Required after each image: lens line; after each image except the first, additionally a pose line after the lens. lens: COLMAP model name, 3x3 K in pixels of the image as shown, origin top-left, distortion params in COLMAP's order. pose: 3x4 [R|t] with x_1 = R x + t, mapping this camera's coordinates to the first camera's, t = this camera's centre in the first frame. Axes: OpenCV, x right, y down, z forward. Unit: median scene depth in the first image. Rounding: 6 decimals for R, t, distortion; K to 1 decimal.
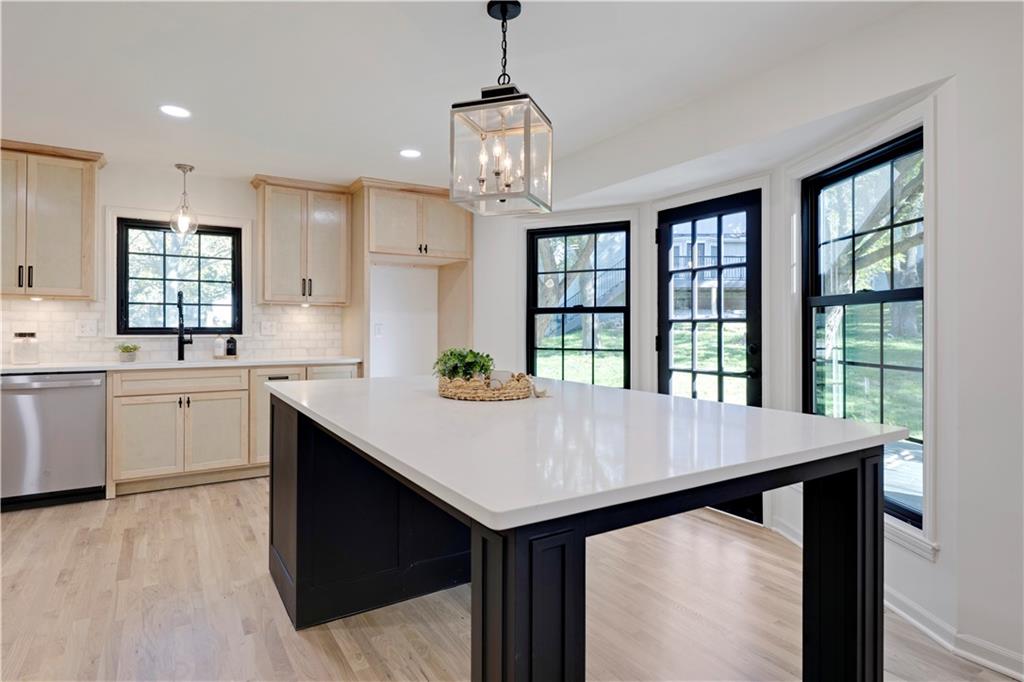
lens RADIAL K [[548.8, 0, 506.2], [0, 548.8, 325.6], [0, 0, 1]] dist [0.001367, -0.000799]
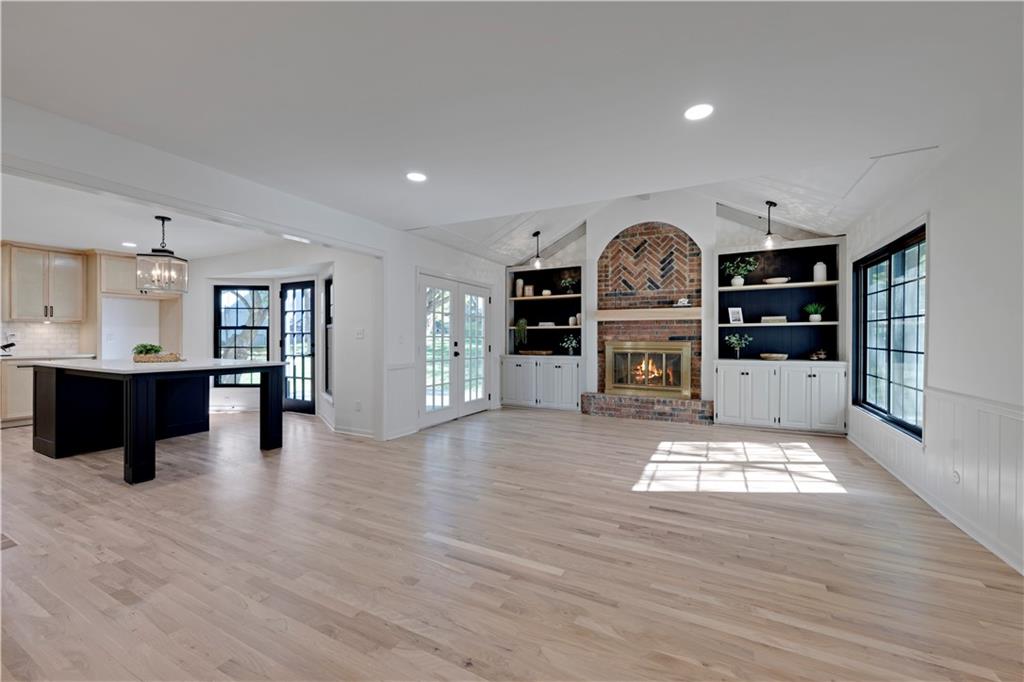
lens RADIAL K [[407.3, 0, 509.8], [0, 407.3, 339.5], [0, 0, 1]] dist [-0.002142, 0.000765]
pose [[0.863507, -0.001412, 0.504335, 0.236797], [-0.001644, 0.999983, 0.005614, 0.005078], [-0.504334, -0.005677, 0.863490, -0.828779]]
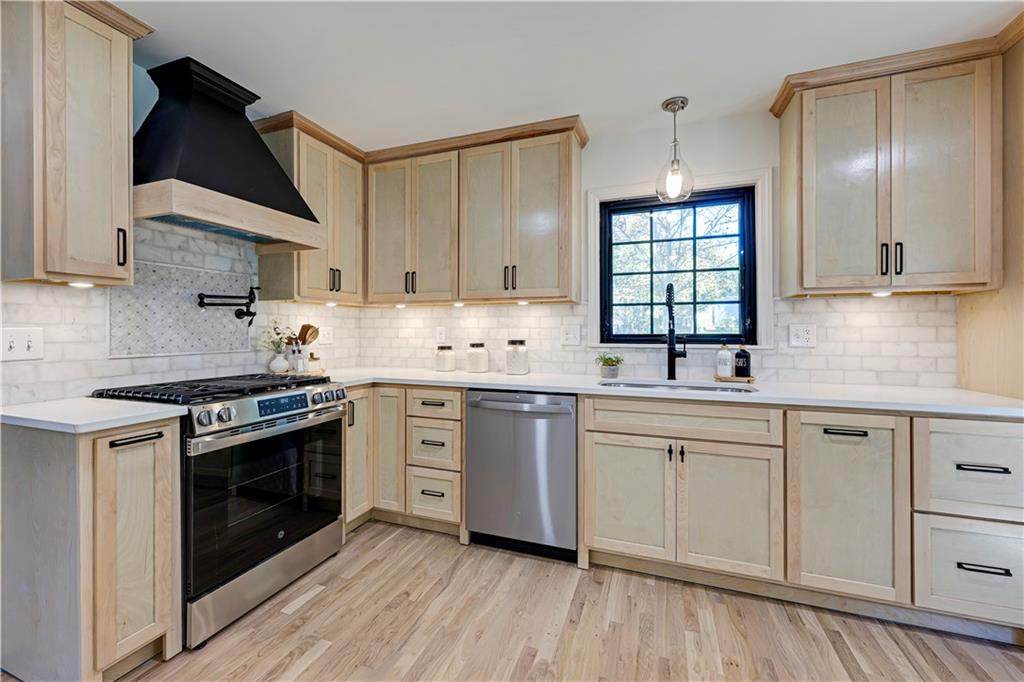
lens RADIAL K [[407.3, 0, 508.8], [0, 407.3, 331.3], [0, 0, 1]] dist [-0.002142, 0.000765]
pose [[0.605762, -0.003864, -0.795637, -0.313585], [0.004108, 0.999990, -0.001728, -0.000747], [0.795636, -0.002222, 0.605771, 0.535883]]
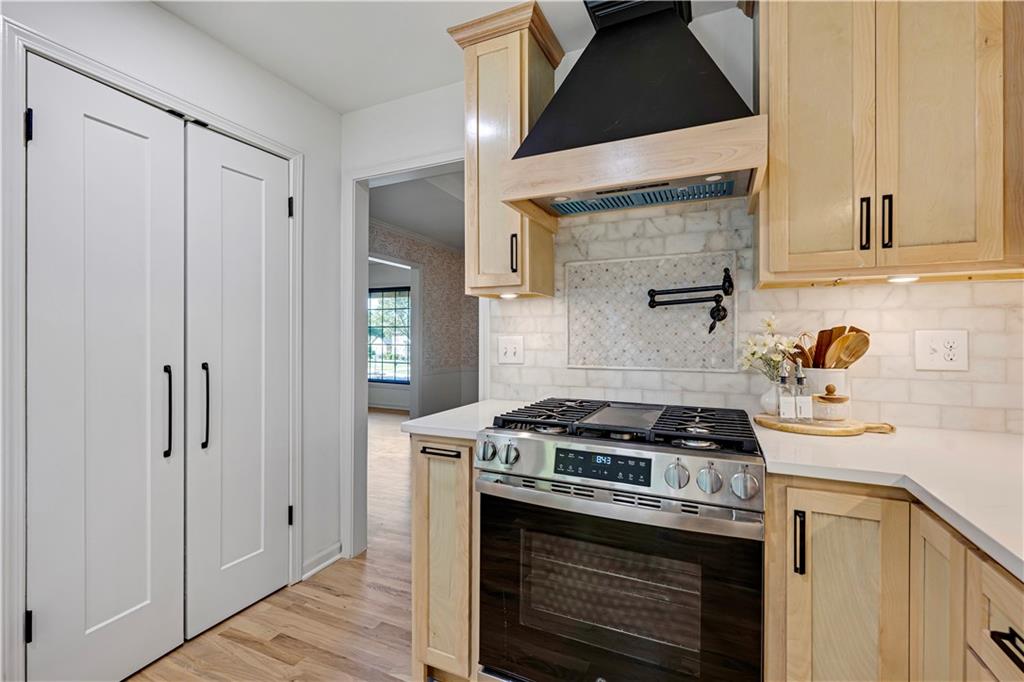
lens RADIAL K [[454.2, 0, 511.2], [0, 454.2, 337.5], [0, 0, 1]] dist [-0.002761, -0.000139]
pose [[-0.836775, -0.004295, -0.547531, -0.840044], [-0.003970, 0.999991, -0.001777, -0.007208], [0.547533, 0.000687, -0.836784, 1.045451]]
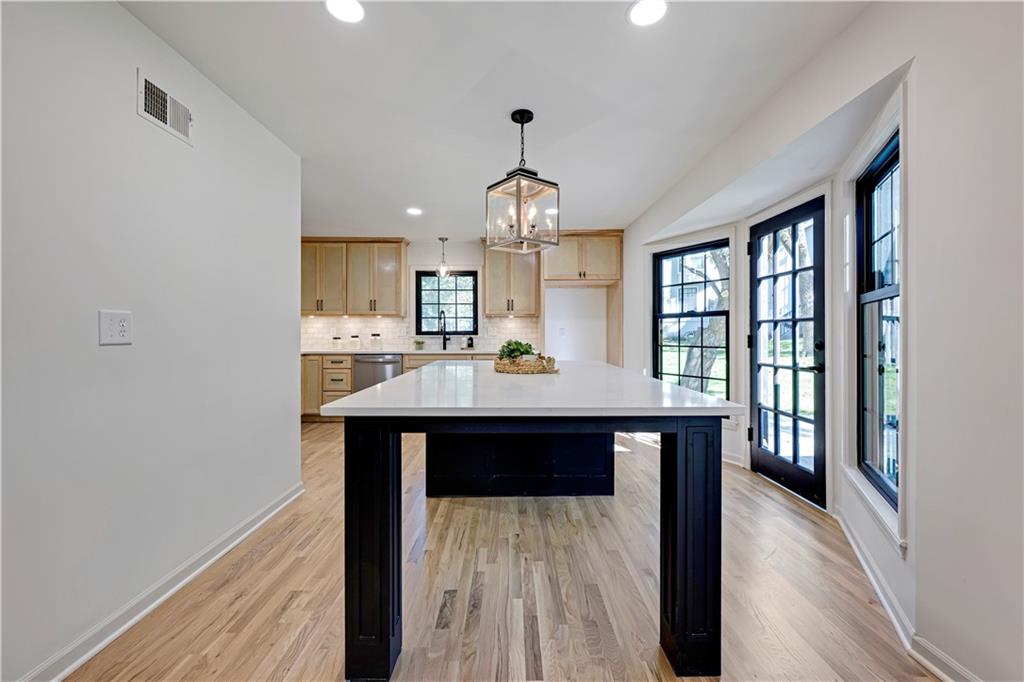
lens RADIAL K [[407.3, 0, 513.7], [0, 407.3, 334.3], [0, 0, 1]] dist [-0.002142, 0.000765]
pose [[0.853854, -0.002772, -0.520505, 0.286891], [0.004989, 0.999983, 0.002858, 0.012156], [0.520489, -0.005037, 0.853854, 0.011009]]
